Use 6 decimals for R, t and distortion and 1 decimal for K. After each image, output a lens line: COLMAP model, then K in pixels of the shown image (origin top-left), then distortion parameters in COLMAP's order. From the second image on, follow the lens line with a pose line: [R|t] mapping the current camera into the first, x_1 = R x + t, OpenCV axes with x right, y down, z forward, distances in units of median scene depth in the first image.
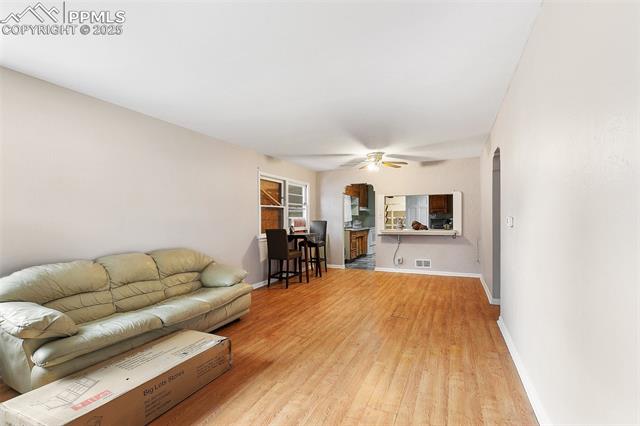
lens RADIAL K [[284.9, 0, 319.0], [0, 284.9, 216.9], [0, 0, 1]] dist [0.006588, -0.001055]
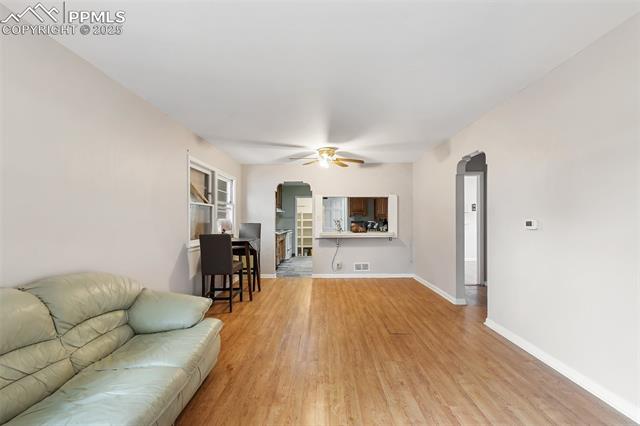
lens RADIAL K [[284.9, 0, 317.0], [0, 284.9, 214.9], [0, 0, 1]] dist [0.006588, -0.001055]
pose [[0.913675, 0.012283, 0.406259, -0.288276], [-0.006236, 0.999849, -0.016206, 0.003637], [-0.406397, 0.012274, 0.913614, 0.281053]]
